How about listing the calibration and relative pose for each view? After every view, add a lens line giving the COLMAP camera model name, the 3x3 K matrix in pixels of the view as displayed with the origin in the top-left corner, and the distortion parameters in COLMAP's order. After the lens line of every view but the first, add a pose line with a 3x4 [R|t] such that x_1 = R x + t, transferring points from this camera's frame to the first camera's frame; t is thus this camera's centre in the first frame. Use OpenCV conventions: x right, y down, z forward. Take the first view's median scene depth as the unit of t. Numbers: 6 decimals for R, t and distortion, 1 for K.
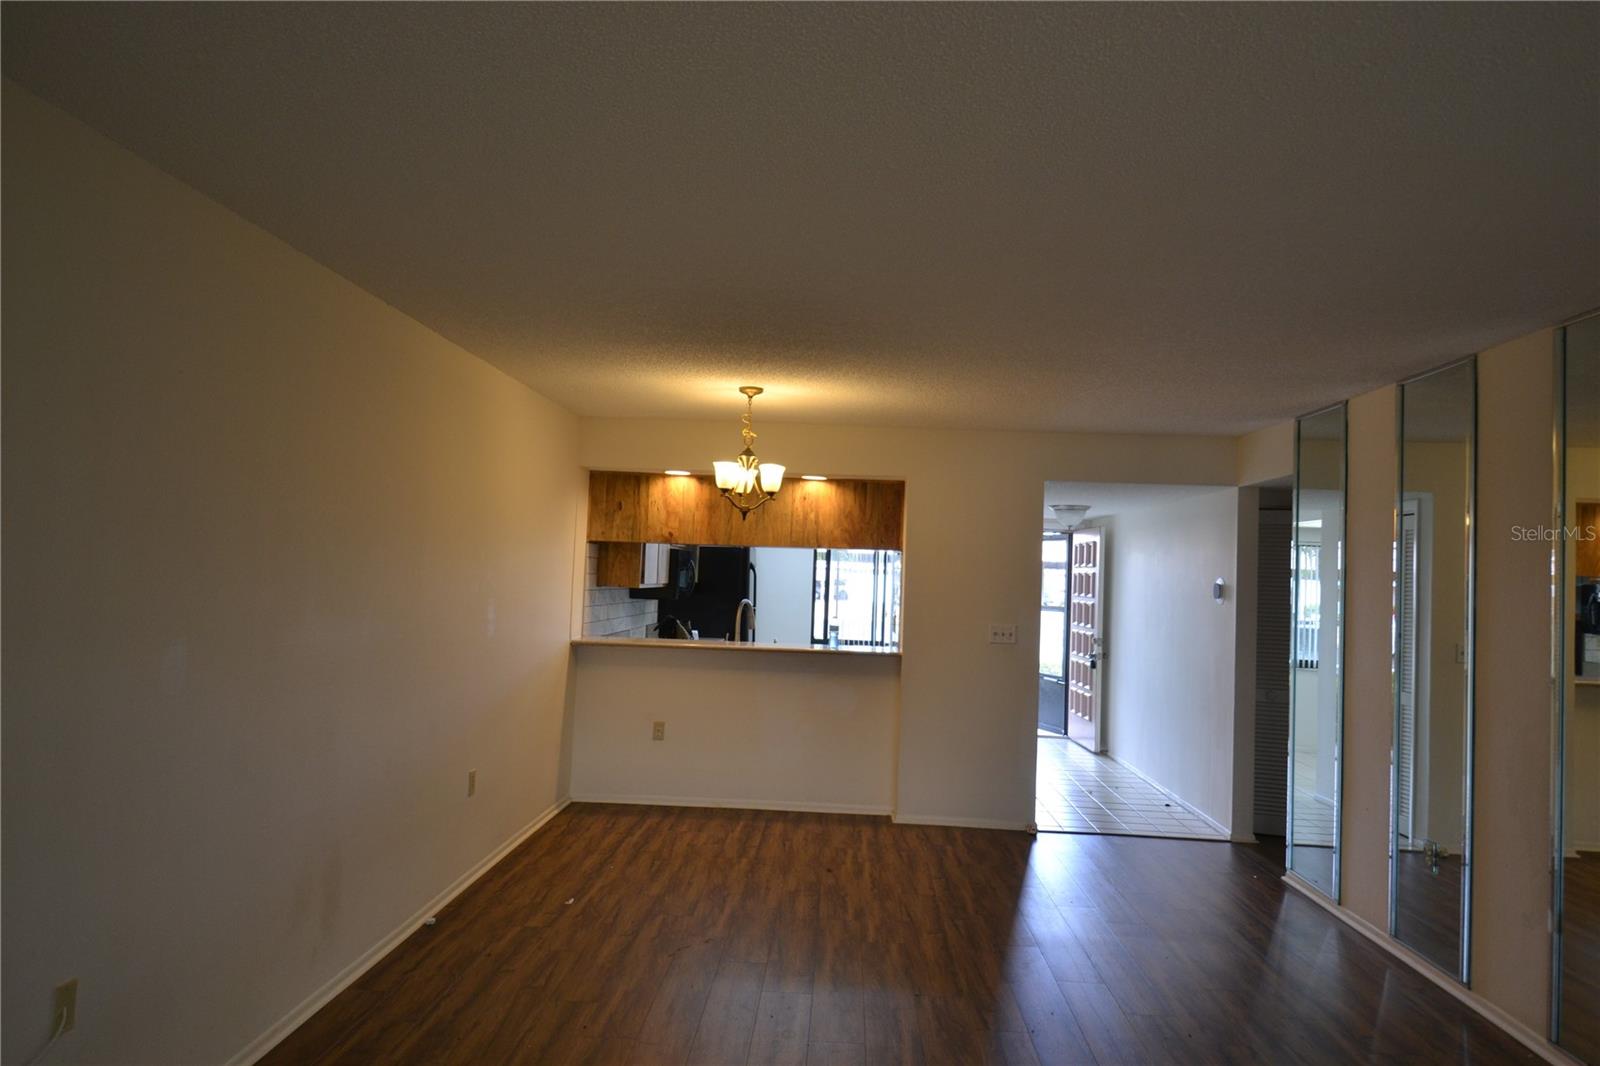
lens RADIAL K [[1054.2, 0, 796.1], [0, 1054.2, 527.8], [0, 0, 1]] dist [0.047183, -0.060951]
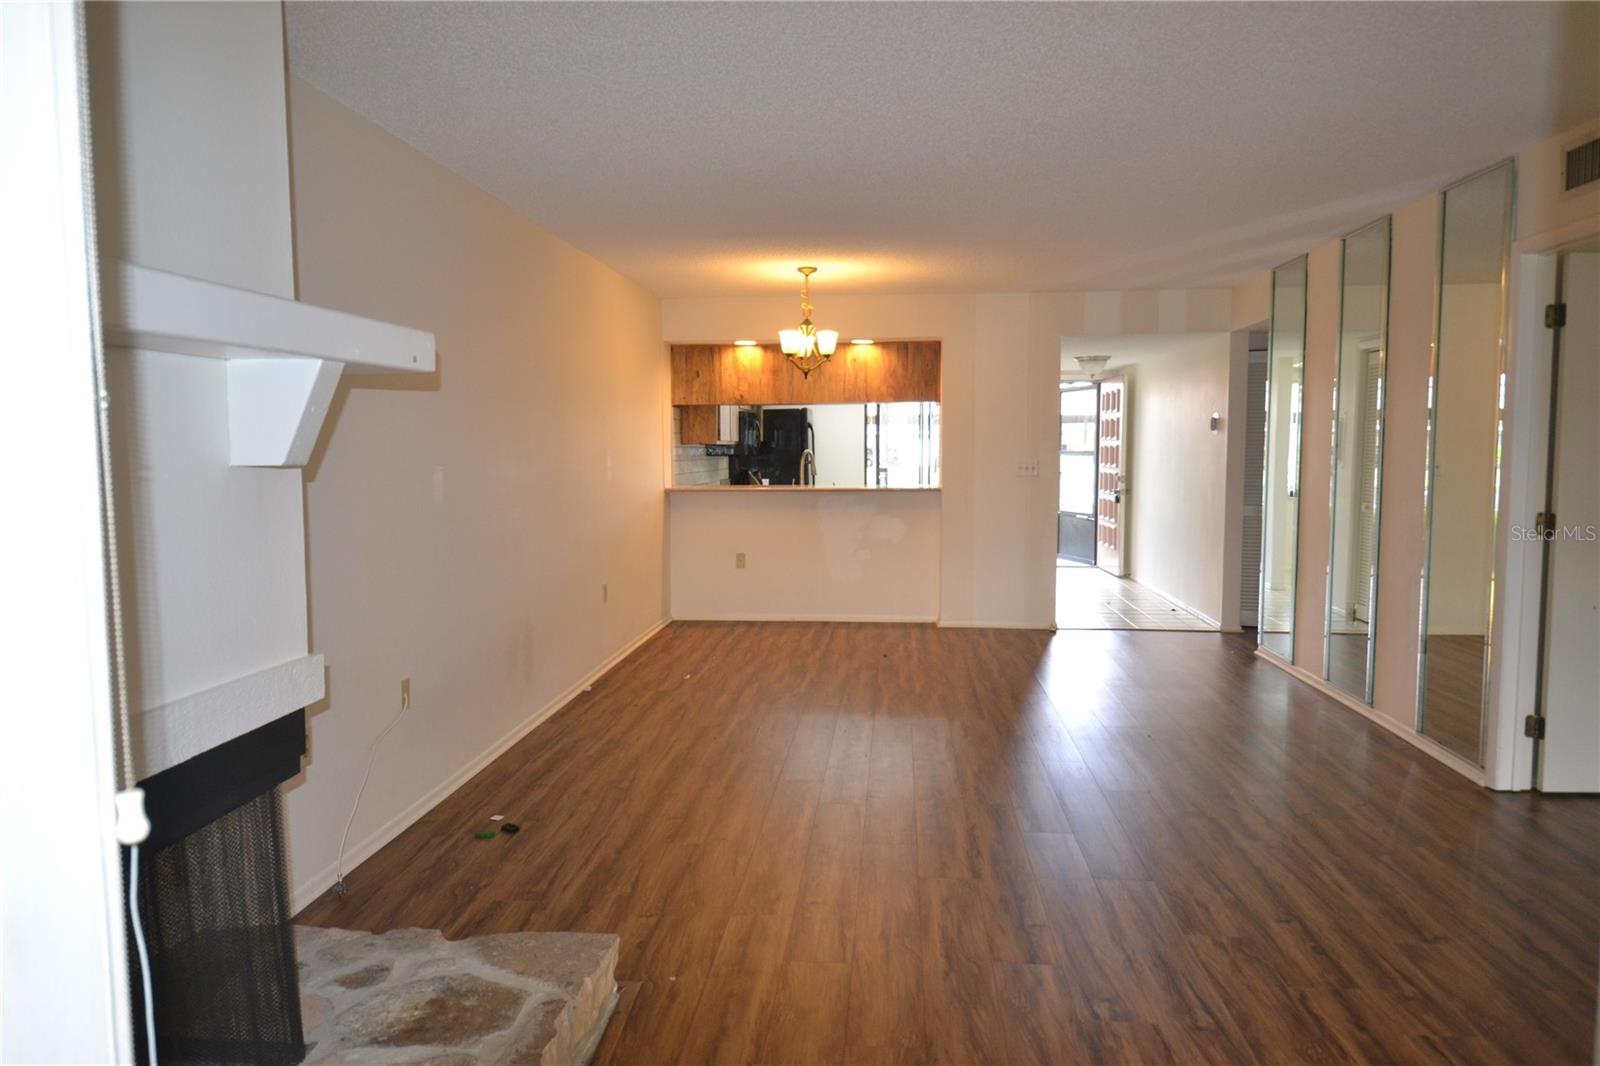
lens RADIAL K [[1054.2, 0, 796.1], [0, 1054.2, 527.8], [0, 0, 1]] dist [0.047183, -0.060951]
pose [[0.997965, -0.037057, -0.051890, -0.003284], [0.043106, 0.991743, 0.120778, 0.013667], [0.046986, -0.122769, 0.991322, -0.204538]]
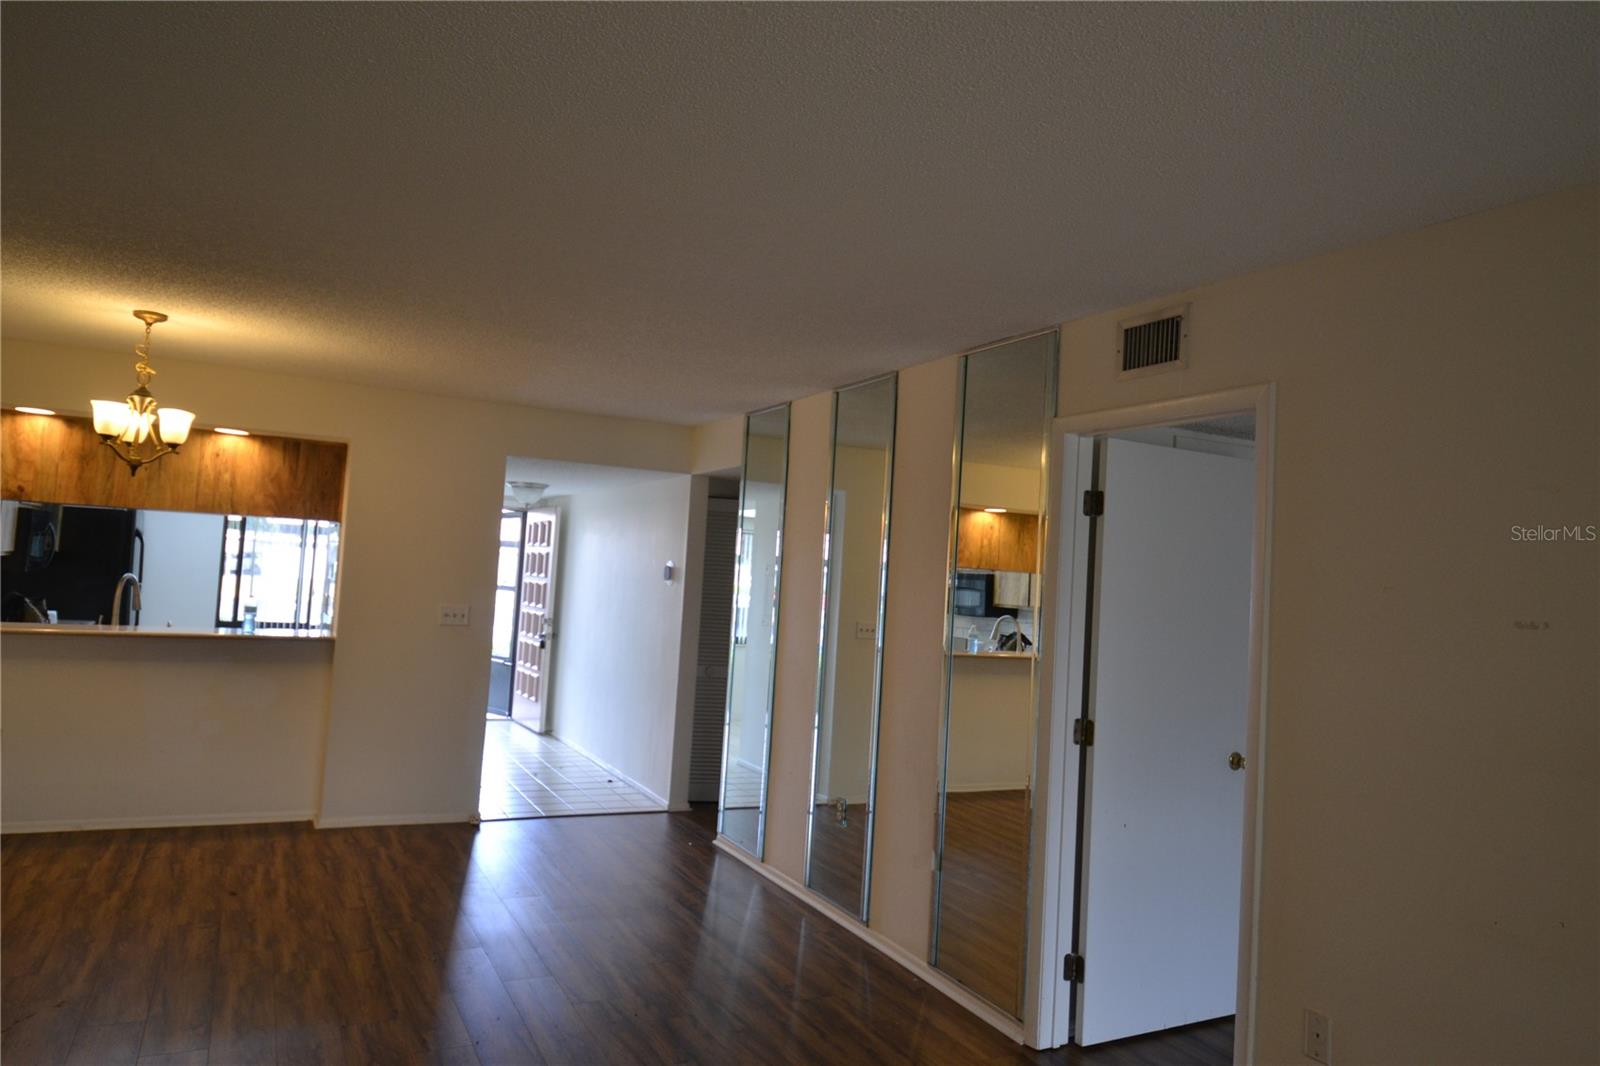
lens RADIAL K [[1054.2, 0, 796.1], [0, 1054.2, 527.8], [0, 0, 1]] dist [0.047183, -0.060951]
pose [[0.869841, 0.039029, 0.491785, -0.006053], [-0.049034, 0.998769, 0.007464, 0.001192], [-0.490889, -0.030606, 0.870685, 0.037325]]
